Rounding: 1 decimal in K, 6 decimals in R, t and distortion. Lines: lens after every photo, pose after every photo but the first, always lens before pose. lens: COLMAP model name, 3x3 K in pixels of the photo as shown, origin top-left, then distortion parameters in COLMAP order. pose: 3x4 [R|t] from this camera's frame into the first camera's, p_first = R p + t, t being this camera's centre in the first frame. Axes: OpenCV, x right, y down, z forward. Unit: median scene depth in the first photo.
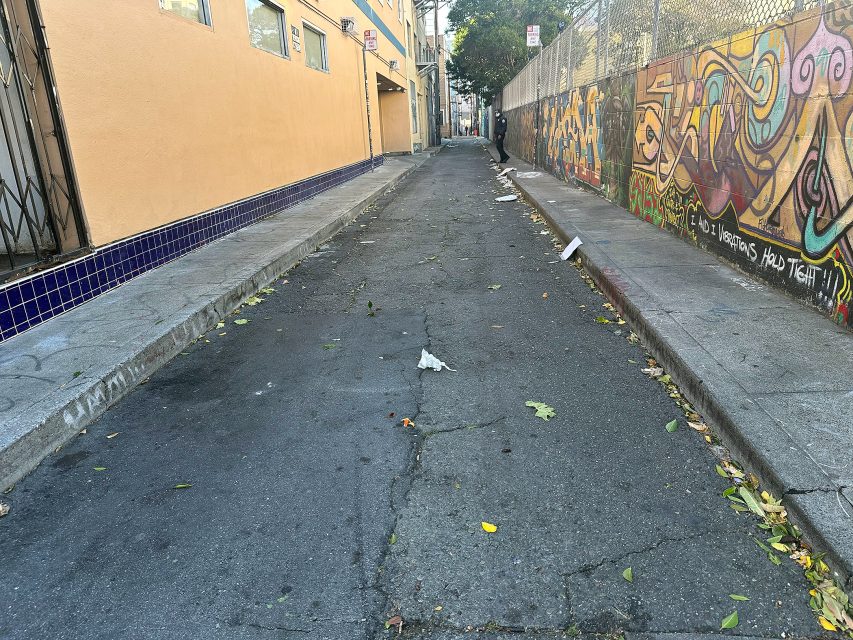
lens RADIAL K [[611.9, 0, 428.9], [0, 611.9, 321.0], [0, 0, 1]] dist [0.037188, -0.033692]
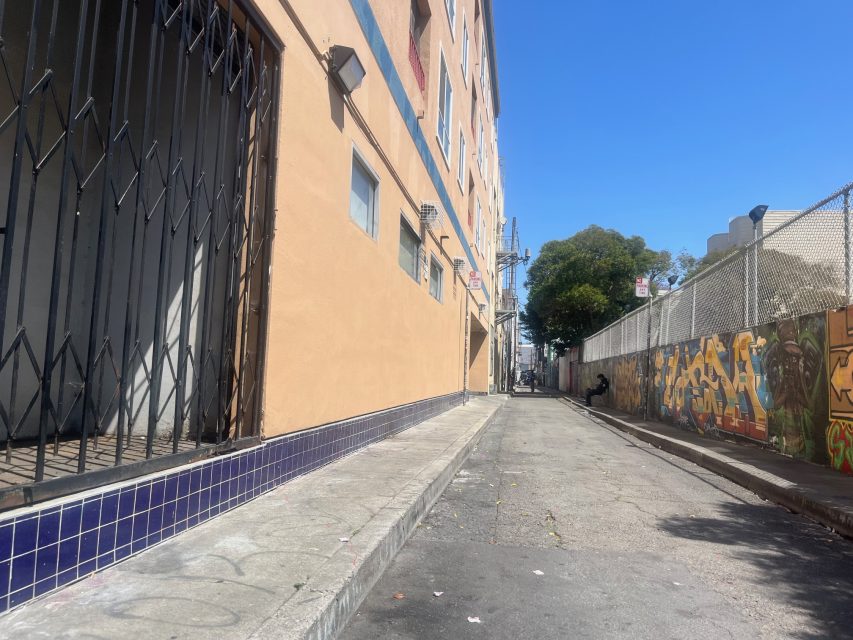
lens RADIAL K [[651.3, 0, 423.9], [0, 651.3, 304.0], [0, 0, 1]] dist [0.023514, -0.005660]
pose [[0.992731, 0.073920, -0.094975, -0.157943], [-0.105846, 0.911839, -0.396668, 0.031516], [0.057280, 0.403838, 0.913036, 0.062894]]
